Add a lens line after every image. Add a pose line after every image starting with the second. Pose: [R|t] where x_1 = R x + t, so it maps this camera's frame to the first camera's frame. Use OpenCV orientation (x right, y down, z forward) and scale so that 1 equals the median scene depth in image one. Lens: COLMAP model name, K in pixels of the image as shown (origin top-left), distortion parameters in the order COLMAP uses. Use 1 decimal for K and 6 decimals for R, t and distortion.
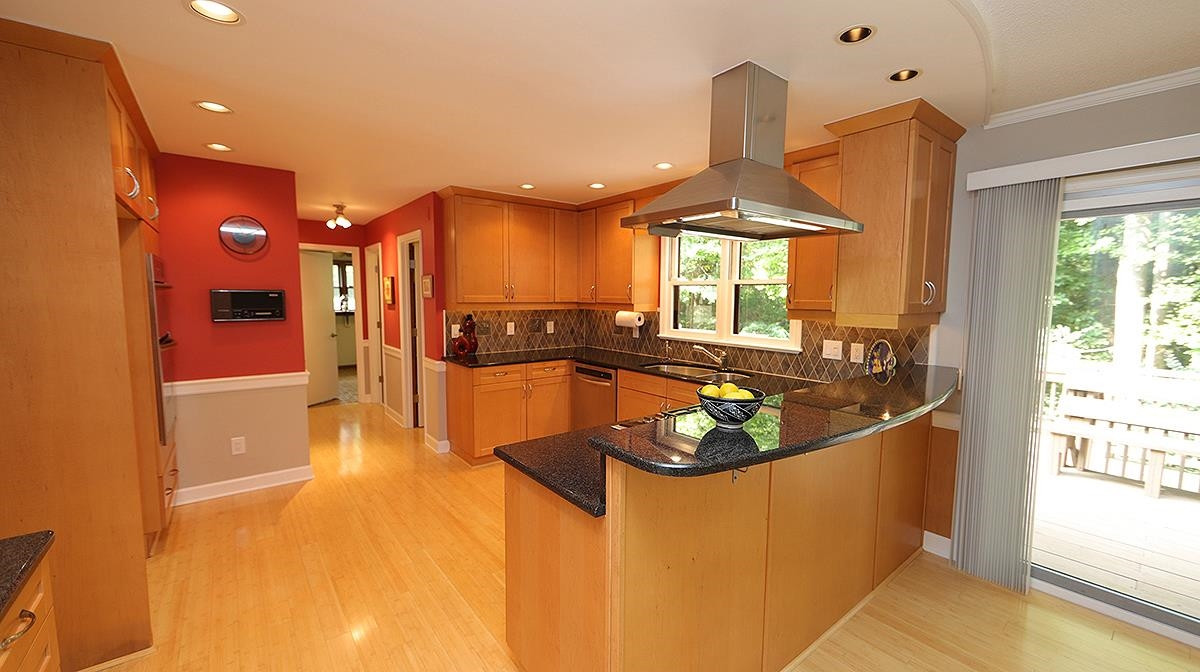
lens RADIAL K [[470.4, 0, 602.5], [0, 470.4, 341.5], [0, 0, 1]] dist [0.003194, 0.000330]
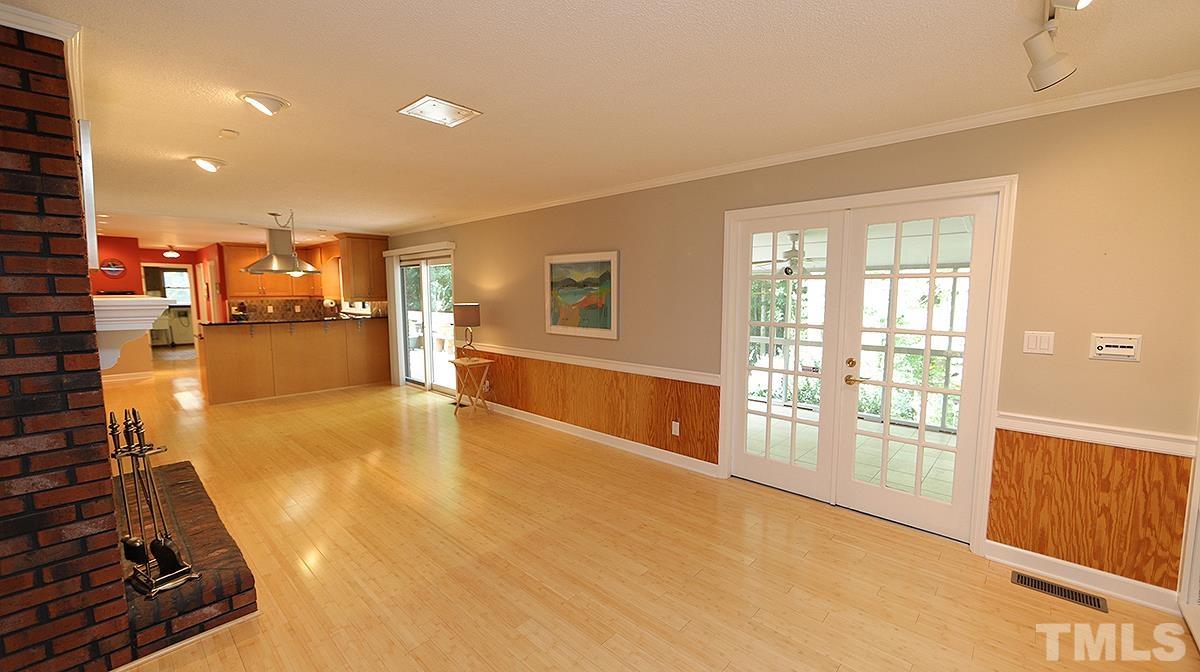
lens RADIAL K [[470.4, 0, 602.5], [0, 470.4, 341.5], [0, 0, 1]] dist [0.003194, 0.000330]
pose [[0.988822, -0.027411, 0.146559, 0.963755], [0.025459, 0.999561, 0.015178, 0.122278], [-0.146911, -0.011277, 0.989085, -1.257477]]
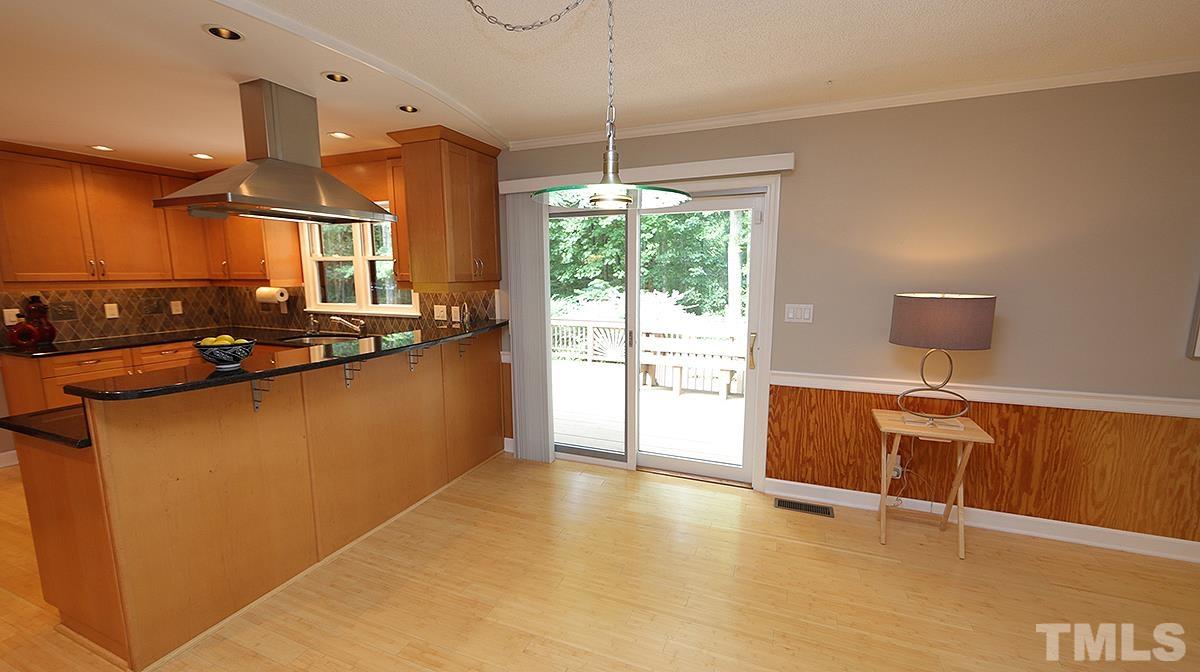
lens RADIAL K [[470.4, 0, 602.5], [0, 470.4, 341.5], [0, 0, 1]] dist [0.003194, 0.000330]
pose [[0.869201, -0.083167, 0.487415, 0.176737], [0.058325, 0.996116, 0.065957, 0.026274], [-0.491008, -0.028901, 0.870676, -0.222627]]
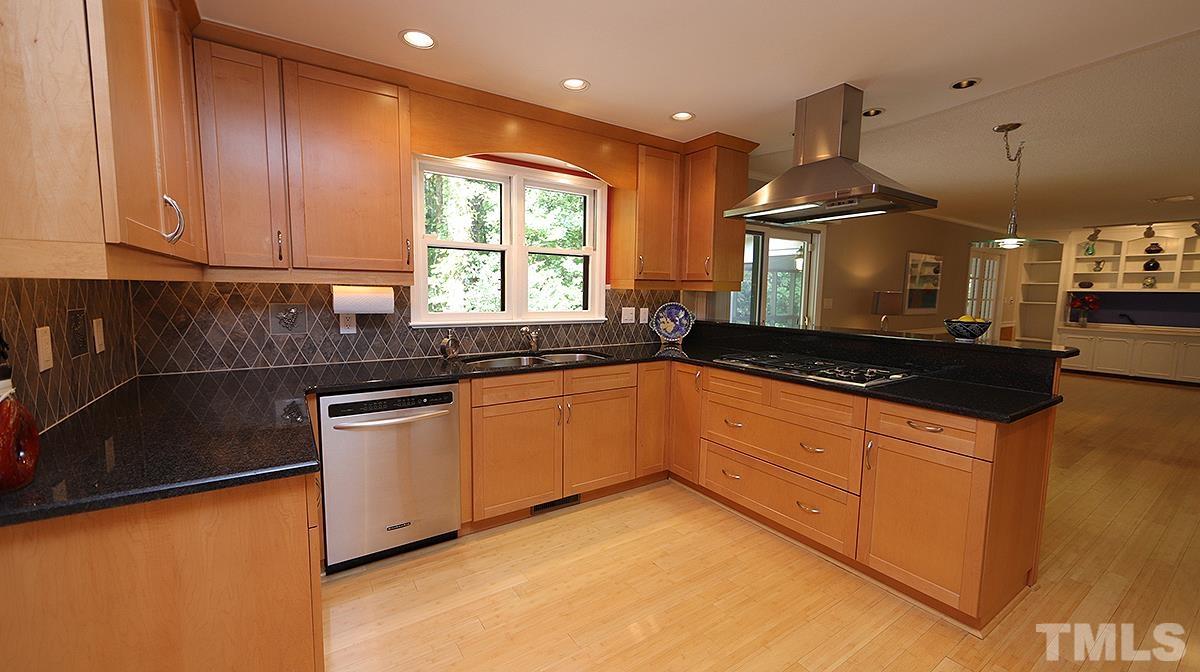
lens RADIAL K [[470.4, 0, 602.5], [0, 470.4, 341.5], [0, 0, 1]] dist [0.003194, 0.000330]
pose [[0.081482, -0.118855, 0.989563, -0.488931], [0.083057, 0.990220, 0.112095, -0.039010], [-0.993208, 0.073056, 0.090557, 0.693218]]
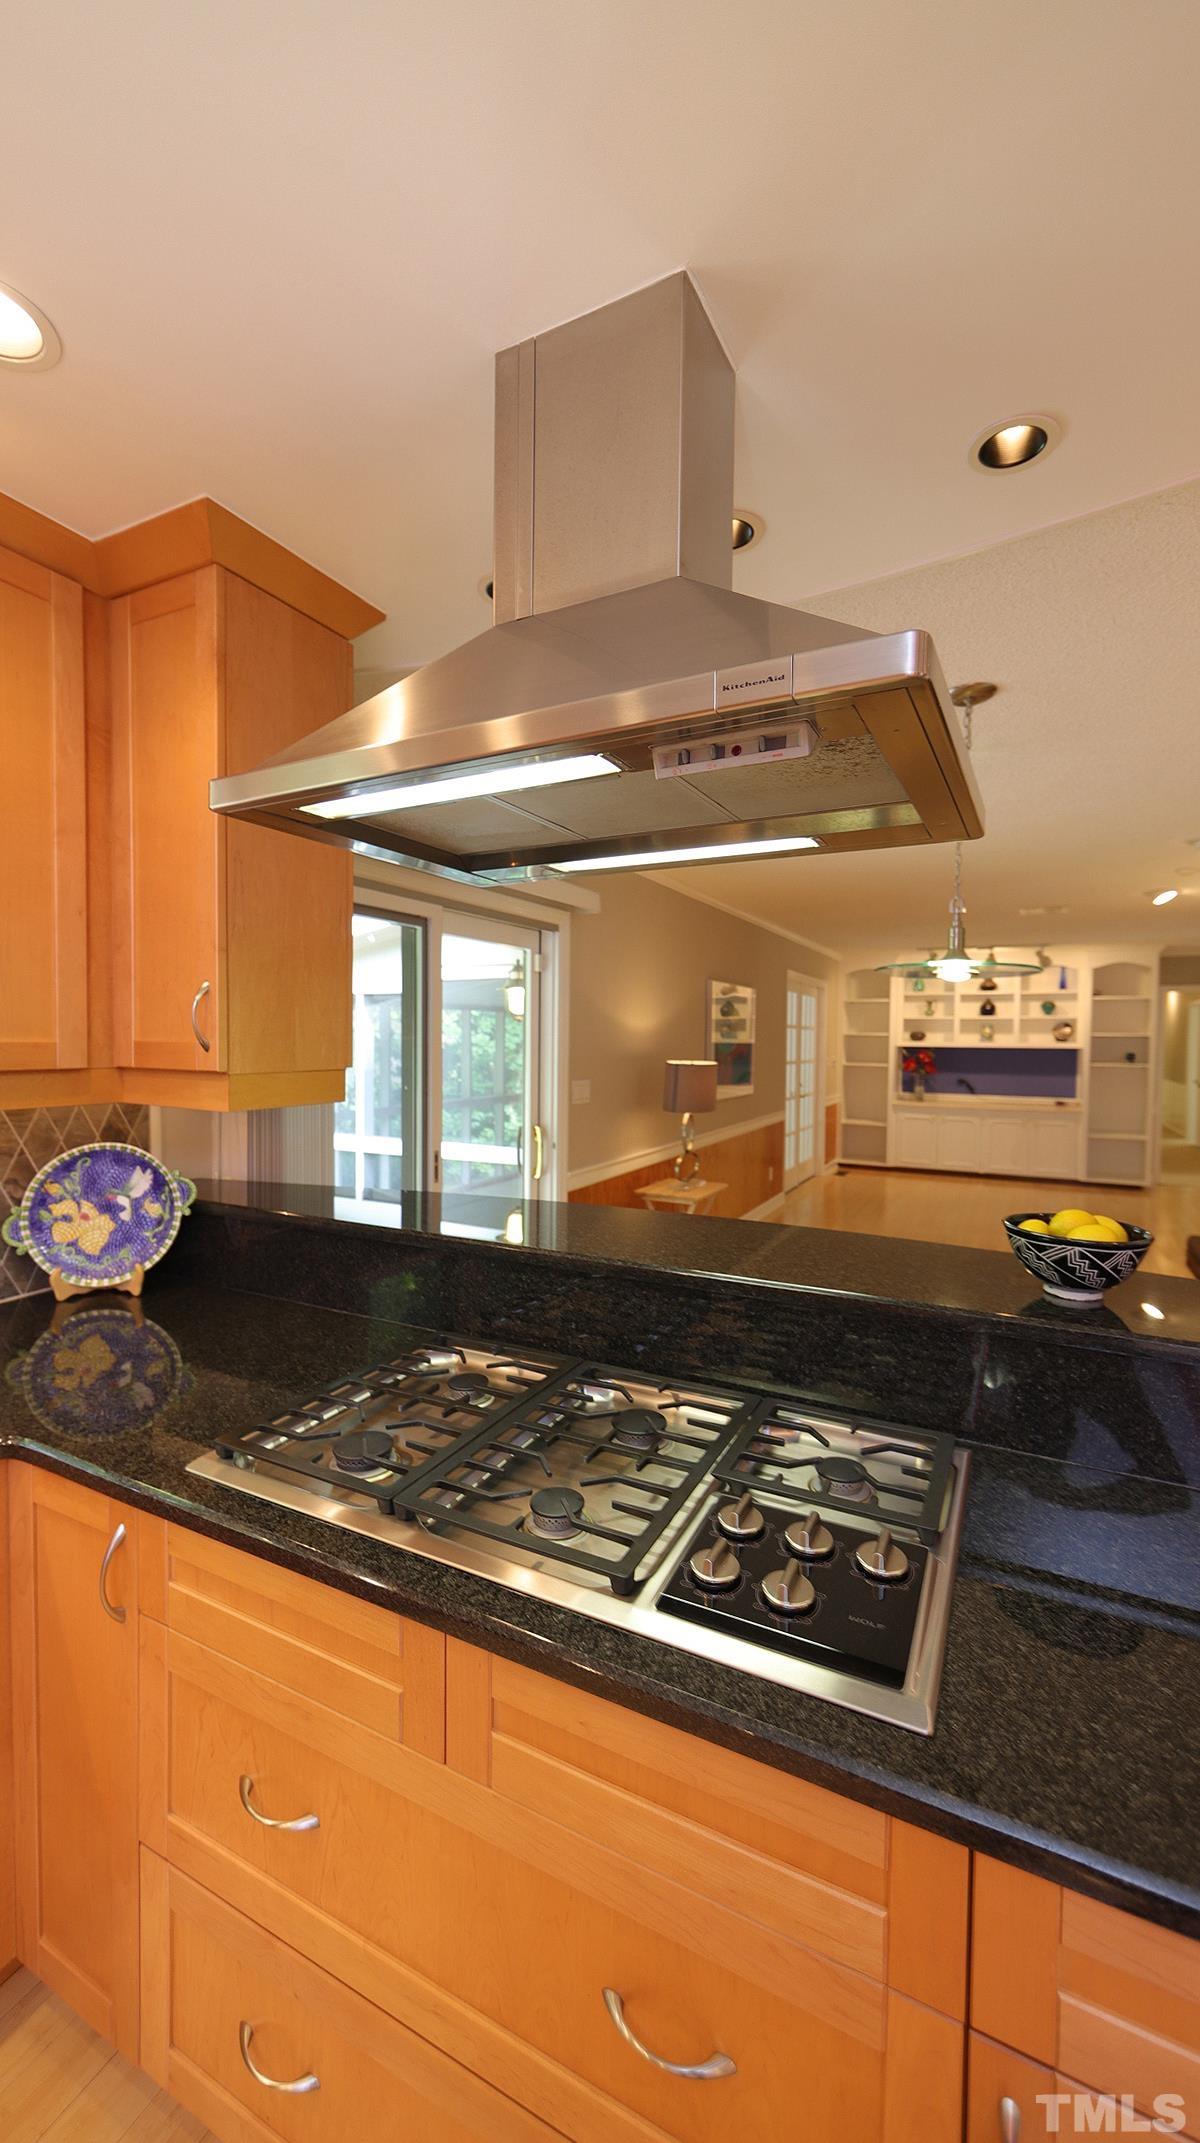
lens RADIAL K [[840.0, 0, 607.0], [0, 840.0, 1067.2], [0, 0, 1]] dist [0.003194, 0.000330]
pose [[-0.416041, -0.046116, 0.908176, -0.103265], [0.074311, 0.993649, 0.084498, -0.056476], [-0.906305, 0.102642, -0.409972, 0.578350]]
